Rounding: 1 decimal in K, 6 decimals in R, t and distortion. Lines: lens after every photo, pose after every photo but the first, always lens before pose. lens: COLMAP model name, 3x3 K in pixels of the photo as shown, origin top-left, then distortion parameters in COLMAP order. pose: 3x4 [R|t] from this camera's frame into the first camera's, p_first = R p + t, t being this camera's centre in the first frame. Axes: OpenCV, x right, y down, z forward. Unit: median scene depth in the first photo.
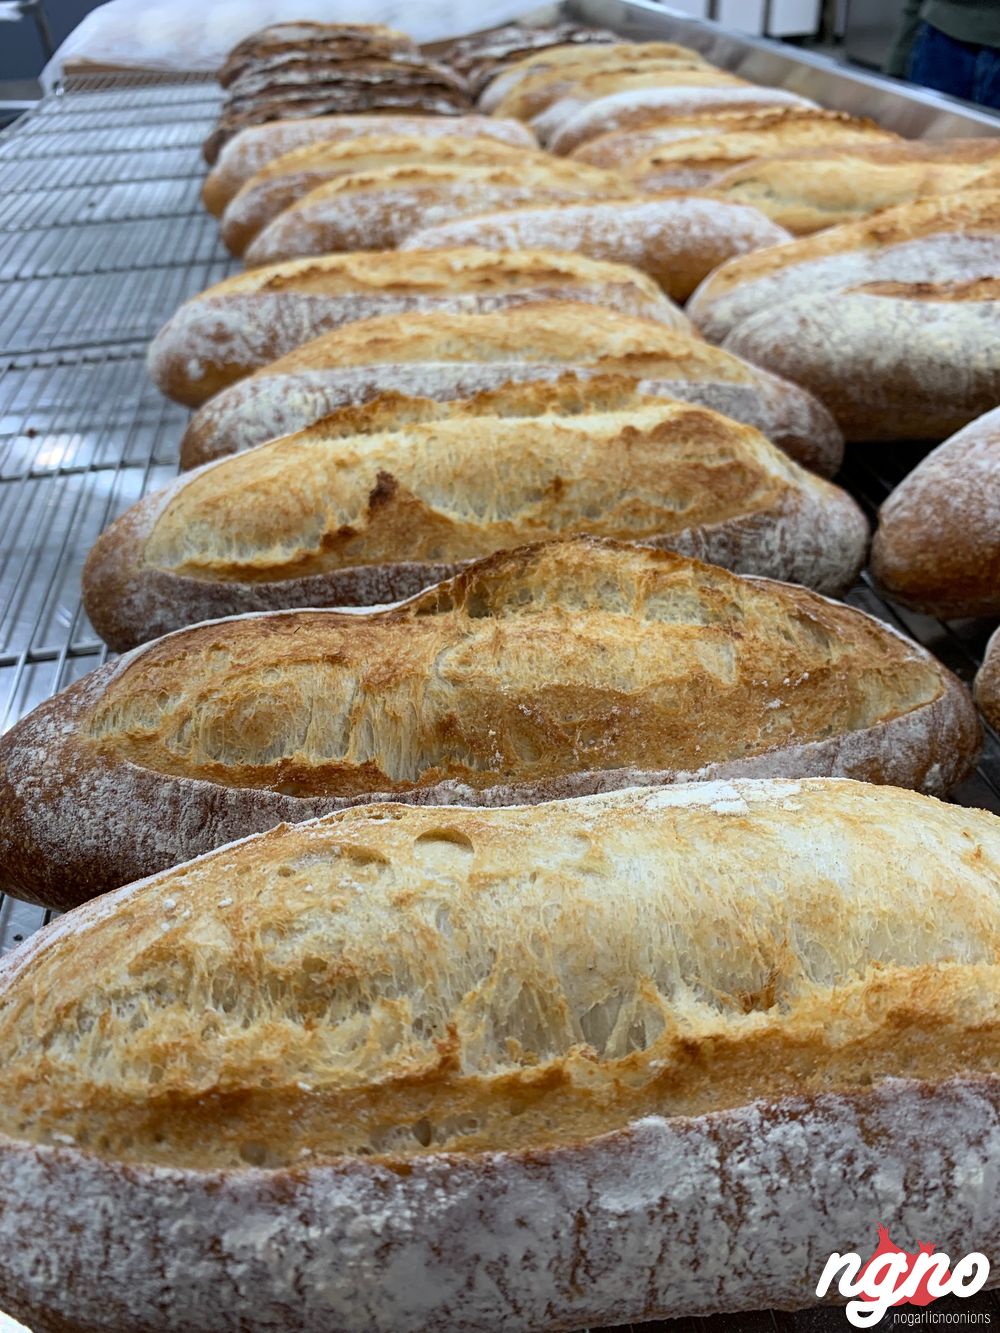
lens RADIAL K [[1044.5, 0, 500.0], [0, 1044.5, 666.5], [0, 0, 1]] dist [0.045849, -0.106329]
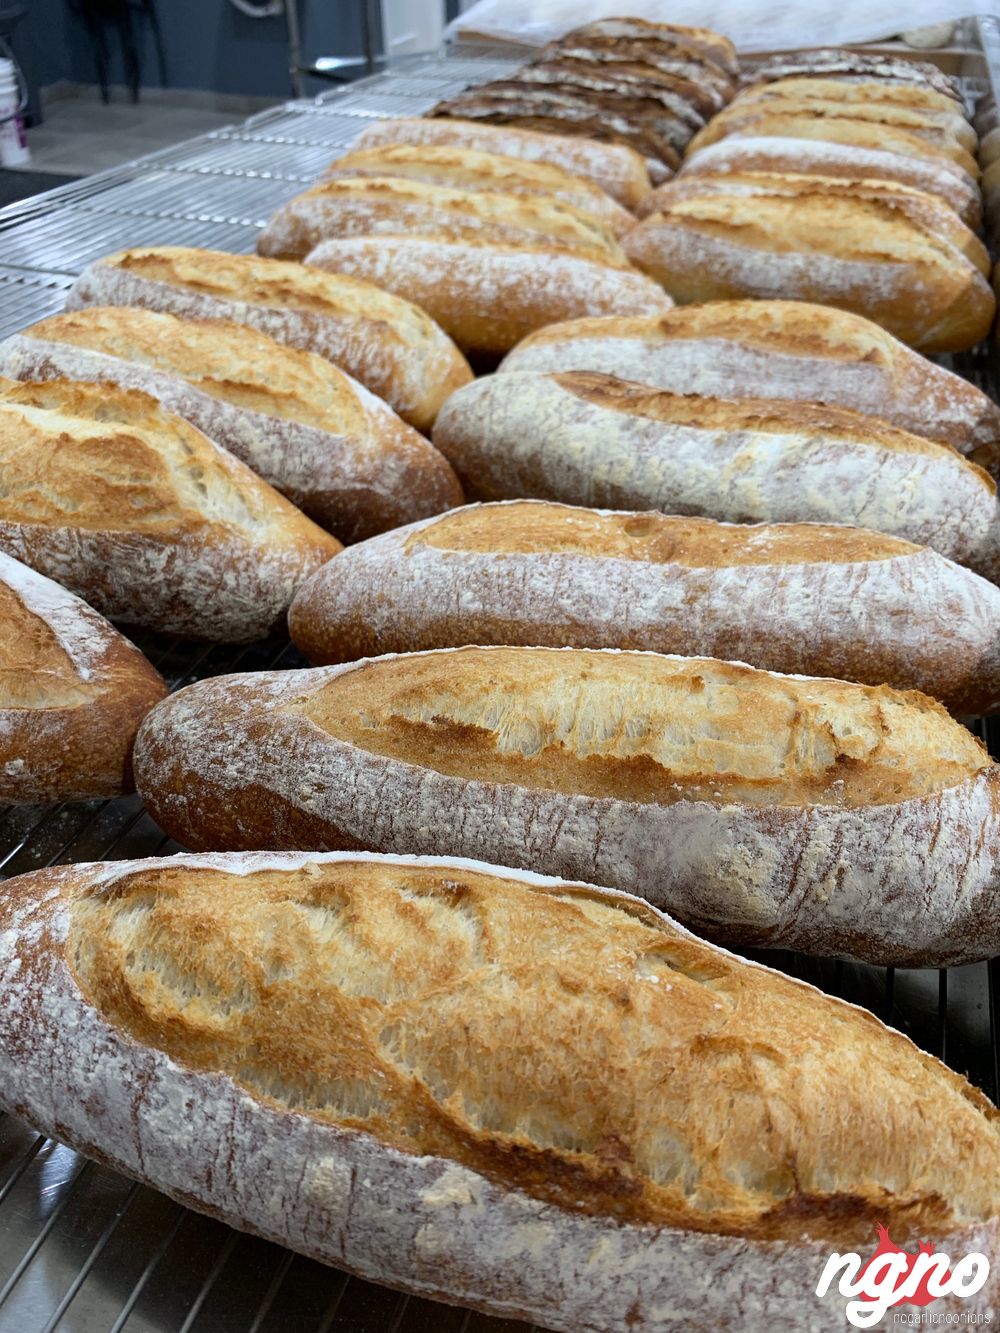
lens RADIAL K [[1044.5, 0, 500.0], [0, 1044.5, 666.5], [0, 0, 1]] dist [0.045849, -0.106329]
pose [[0.873250, 0.324487, -0.363514, 0.788479], [-0.314769, 0.945126, 0.087506, -0.173358], [0.371961, 0.038009, 0.927470, 0.056129]]
